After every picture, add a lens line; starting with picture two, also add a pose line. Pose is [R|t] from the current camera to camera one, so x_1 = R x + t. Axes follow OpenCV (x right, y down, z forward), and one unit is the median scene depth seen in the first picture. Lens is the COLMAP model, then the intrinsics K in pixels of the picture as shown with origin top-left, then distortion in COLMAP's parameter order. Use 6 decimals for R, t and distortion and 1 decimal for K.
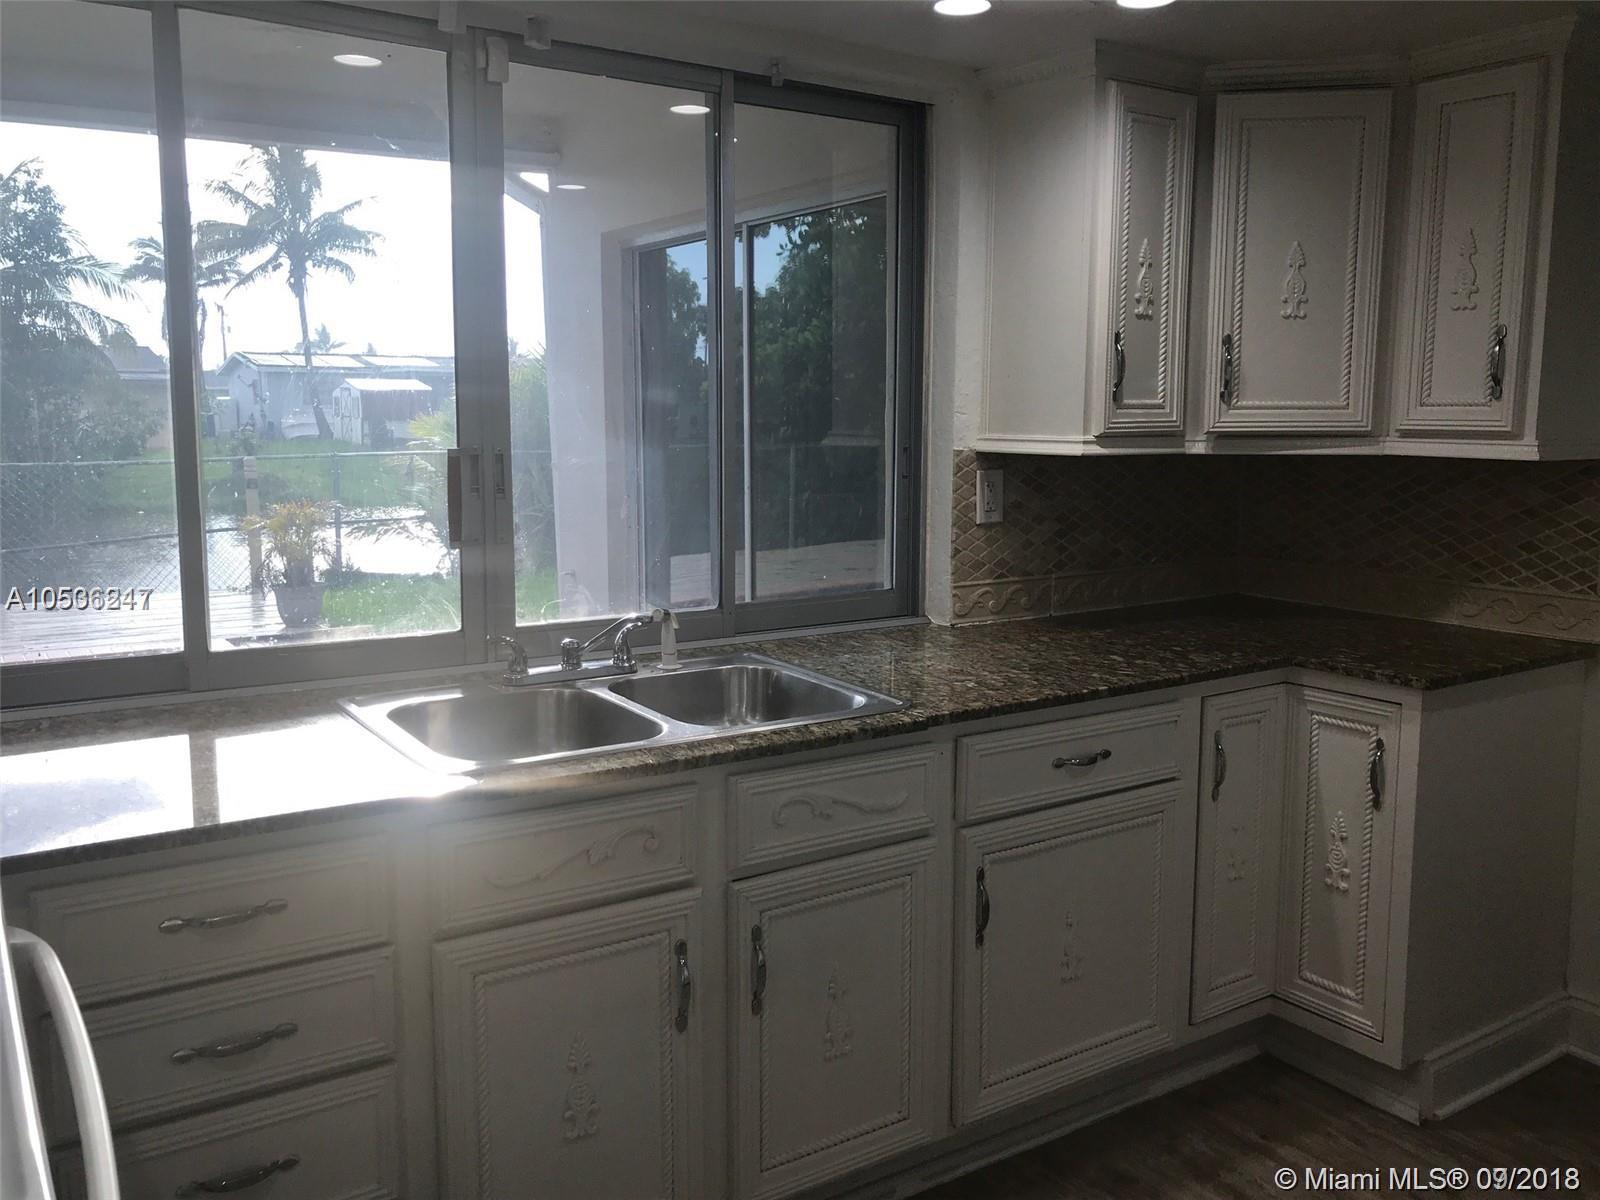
lens RADIAL K [[1311.1, 0, 795.4], [0, 1311.1, 594.0], [0, 0, 1]] dist [0.013793, 0.001417]
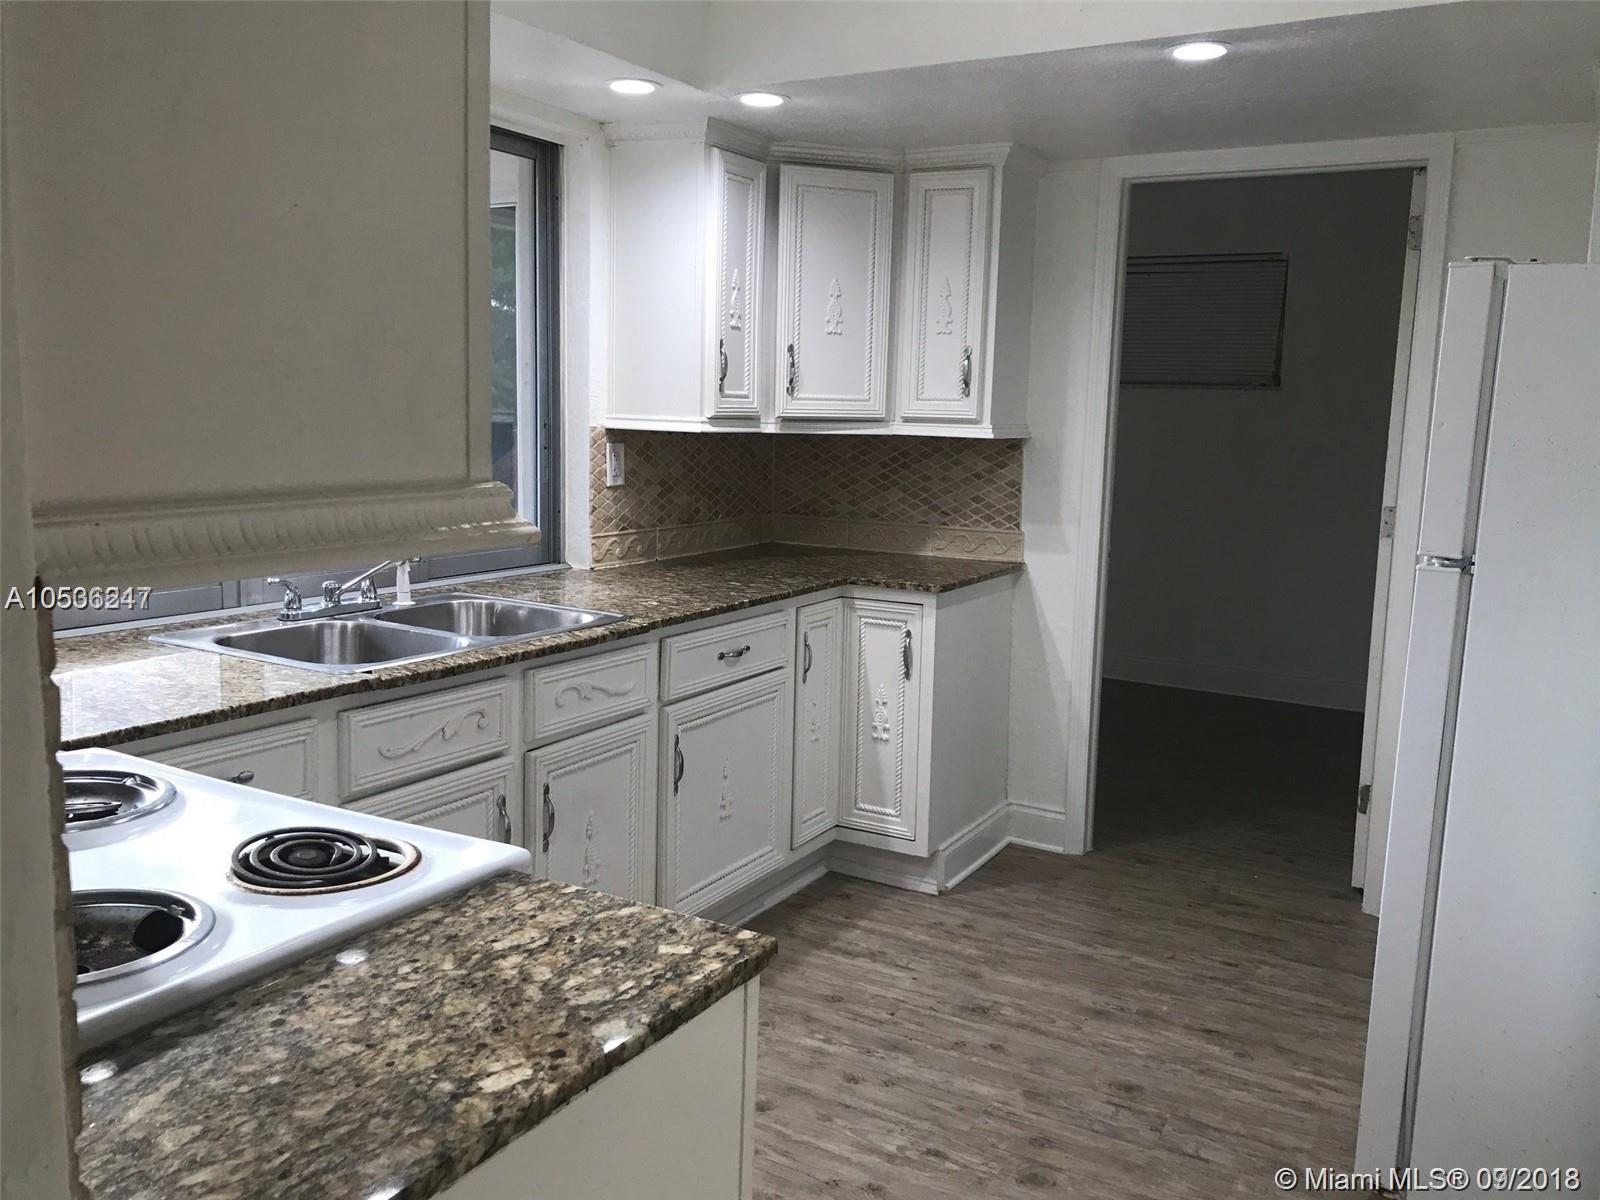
lens RADIAL K [[1305.6, 0, 800.0], [0, 1305.6, 600.0], [0, 0, 1]] dist [0.105869, -0.000090]
pose [[0.893210, -0.046664, 0.447213, -0.294361], [0.040084, 0.998904, 0.024169, 0.035845], [-0.447850, -0.003662, 0.894101, -0.226569]]
